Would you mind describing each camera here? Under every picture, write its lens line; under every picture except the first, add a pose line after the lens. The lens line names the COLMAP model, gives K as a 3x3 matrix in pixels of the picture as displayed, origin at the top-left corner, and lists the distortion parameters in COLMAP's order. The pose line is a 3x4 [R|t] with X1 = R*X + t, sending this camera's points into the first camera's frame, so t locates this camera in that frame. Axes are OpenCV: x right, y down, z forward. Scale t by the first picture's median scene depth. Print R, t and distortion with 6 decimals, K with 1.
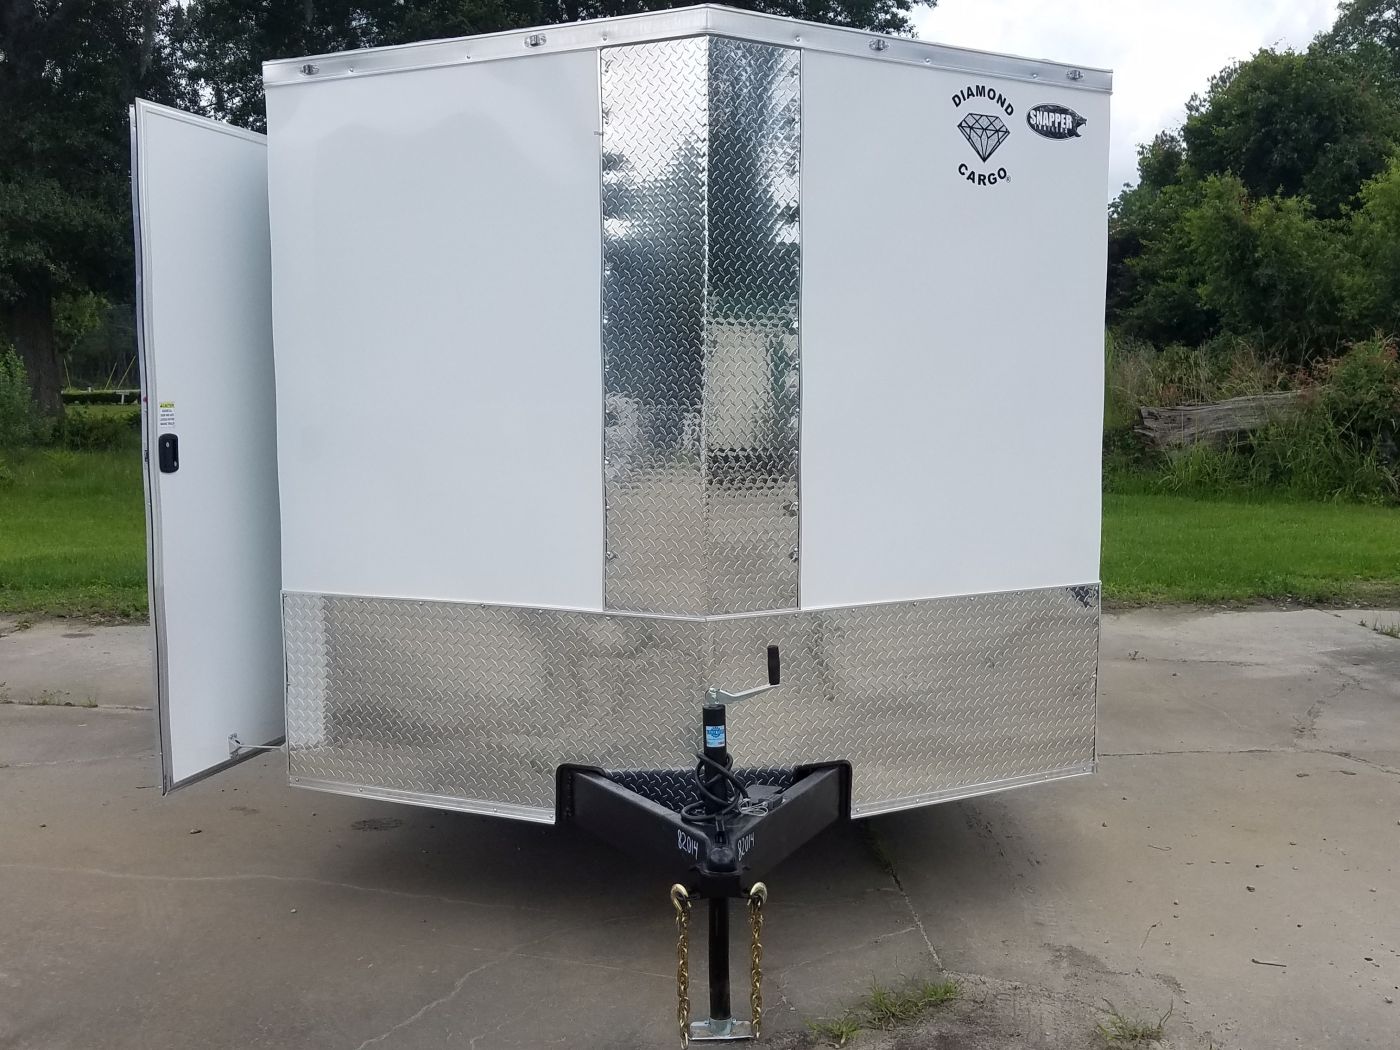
lens RADIAL K [[1449.2, 0, 742.7], [0, 1449.2, 522.2], [0, 0, 1]] dist [-0.006650, -0.004800]
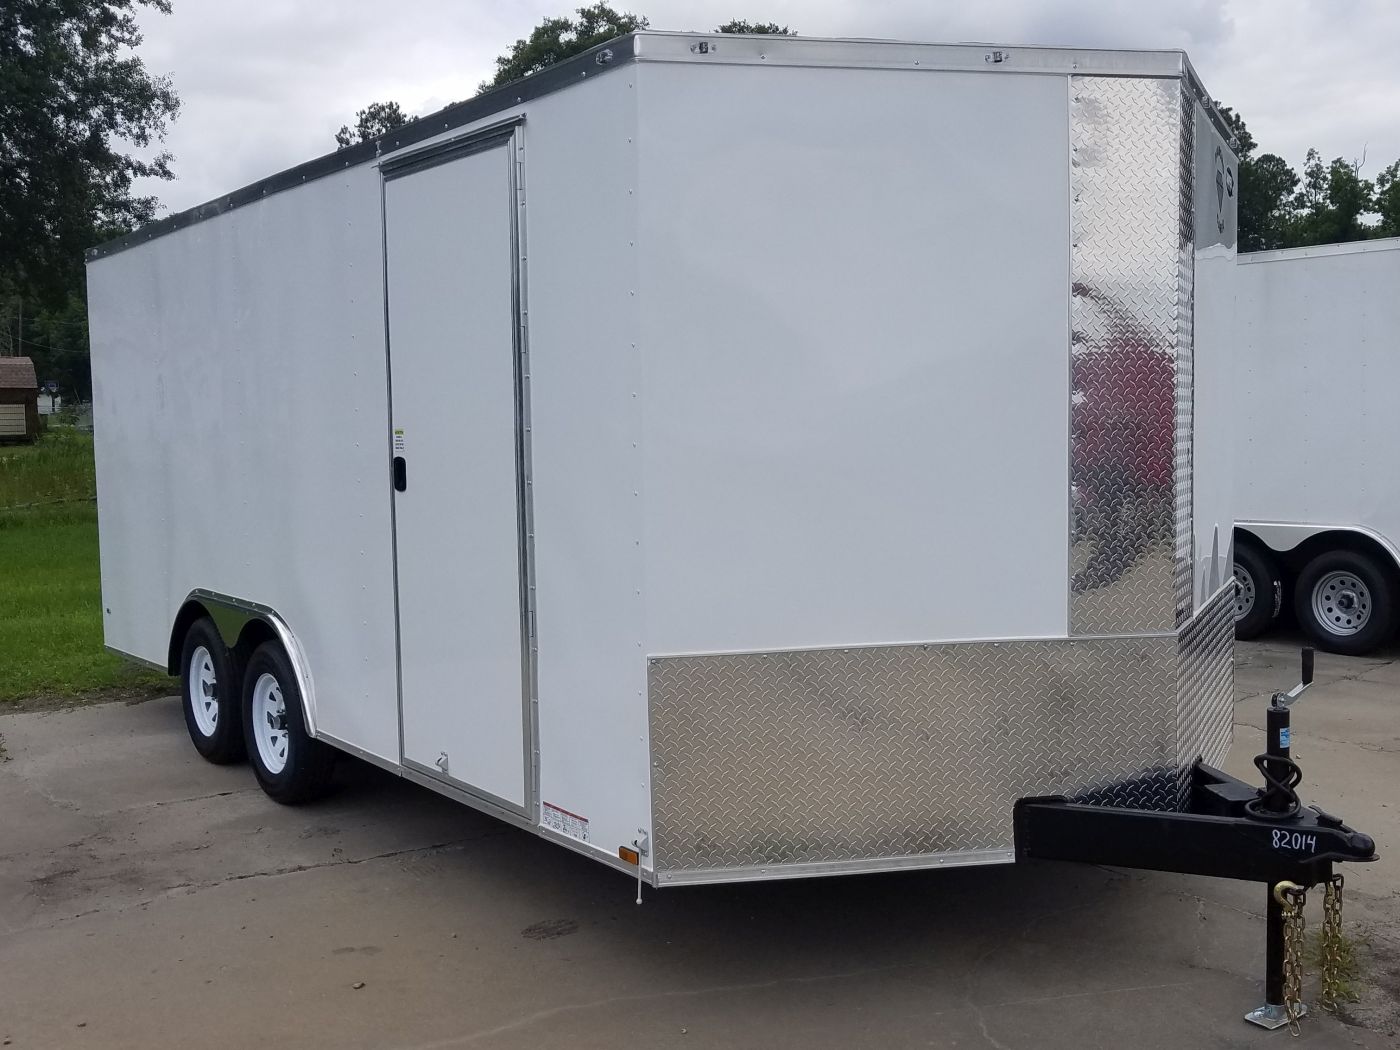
lens RADIAL K [[1449.2, 0, 742.7], [0, 1449.2, 522.2], [0, 0, 1]] dist [-0.006650, -0.004800]
pose [[0.825881, -0.051597, 0.561479, -0.785645], [0.062576, 0.998040, -0.000328, -0.029082], [-0.560362, 0.035405, 0.827491, 0.280248]]
